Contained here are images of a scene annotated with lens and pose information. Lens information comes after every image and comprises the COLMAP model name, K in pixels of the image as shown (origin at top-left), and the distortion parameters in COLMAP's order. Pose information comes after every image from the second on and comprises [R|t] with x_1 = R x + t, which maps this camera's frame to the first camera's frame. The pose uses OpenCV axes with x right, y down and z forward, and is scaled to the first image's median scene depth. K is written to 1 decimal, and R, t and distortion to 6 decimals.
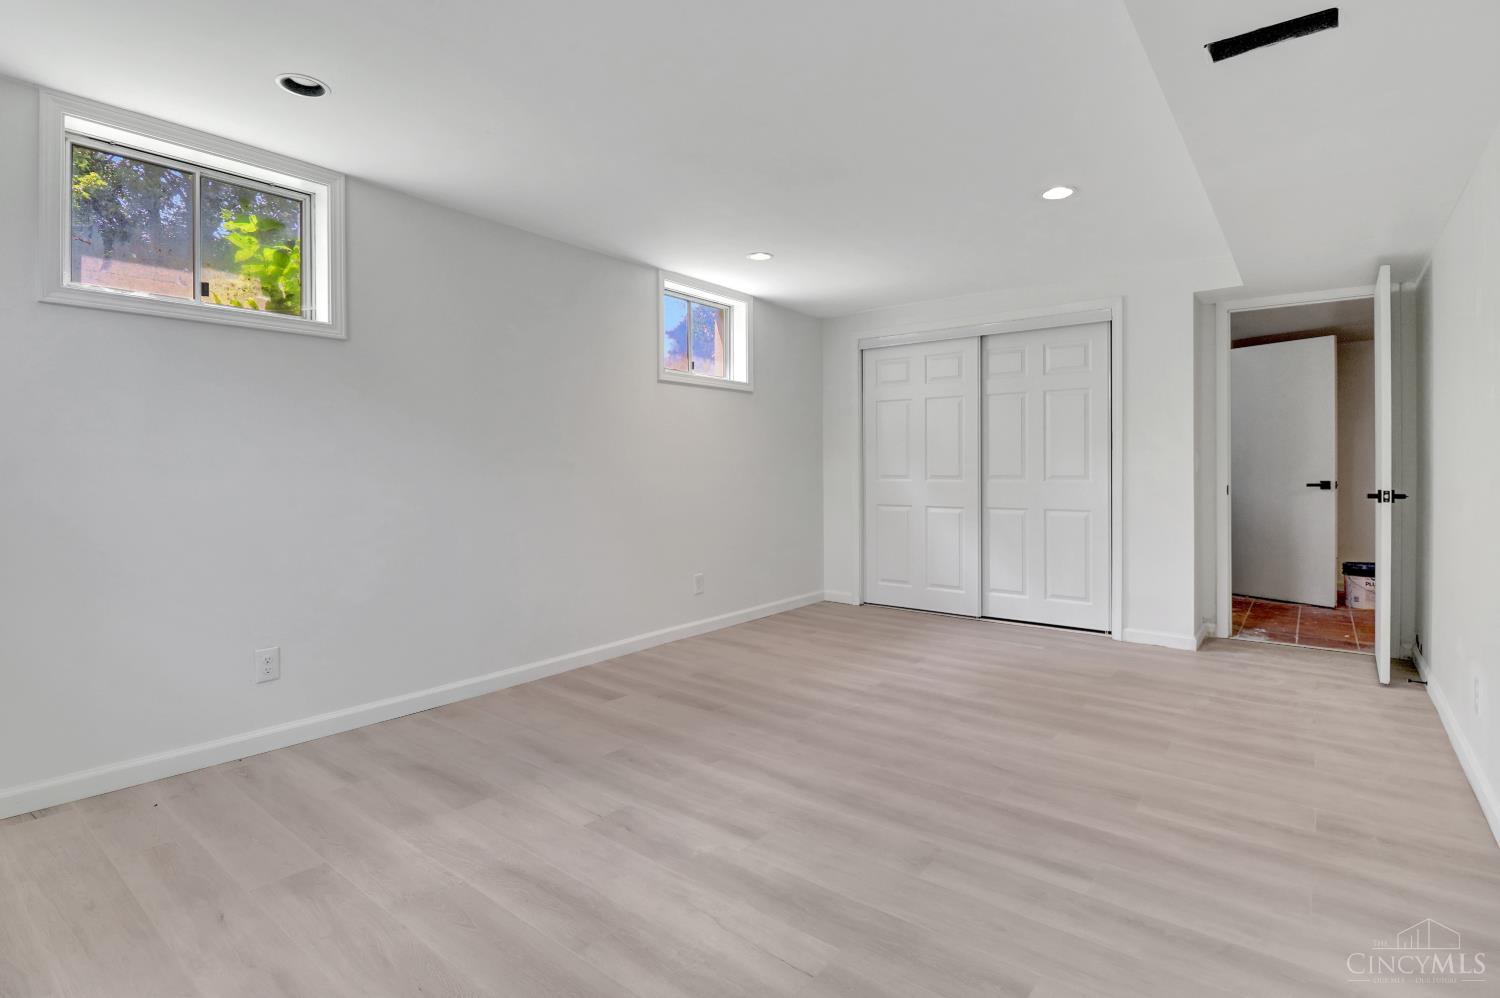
lens RADIAL K [[700.8, 0, 738.0], [0, 700.8, 452.6], [0, 0, 1]] dist [0.029338, -0.029809]
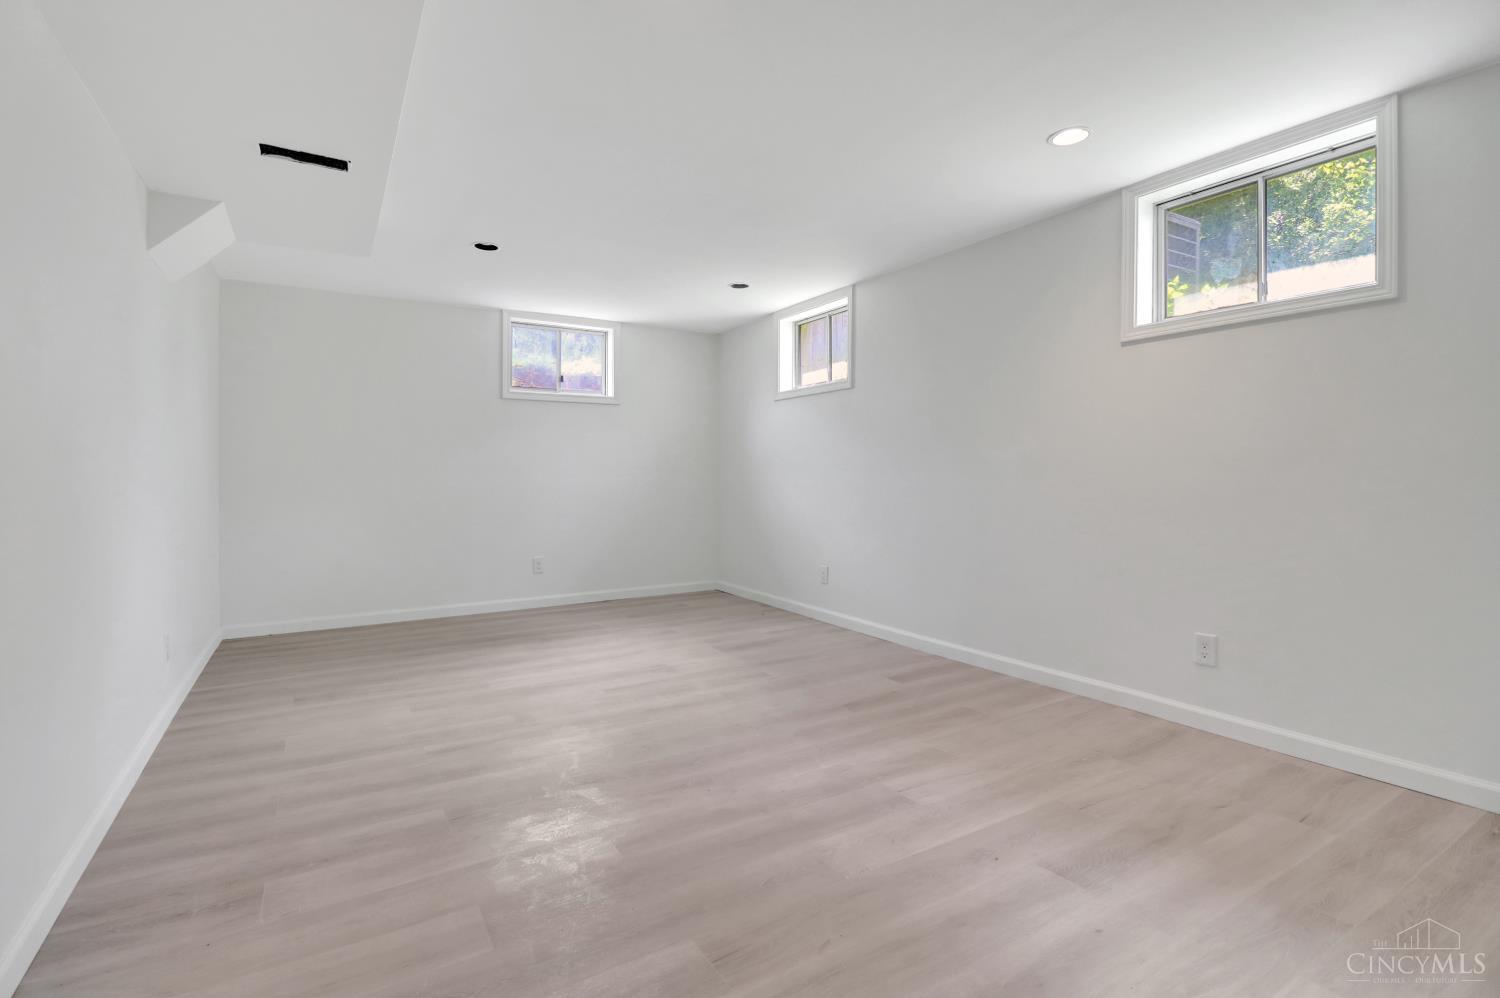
lens RADIAL K [[700.8, 0, 738.0], [0, 700.8, 452.6], [0, 0, 1]] dist [0.029338, -0.029809]
pose [[-0.326365, -0.019896, -0.945034, 0.888601], [0.027452, 0.999157, -0.030516, 0.037555], [0.944845, -0.035902, -0.325543, 1.123725]]
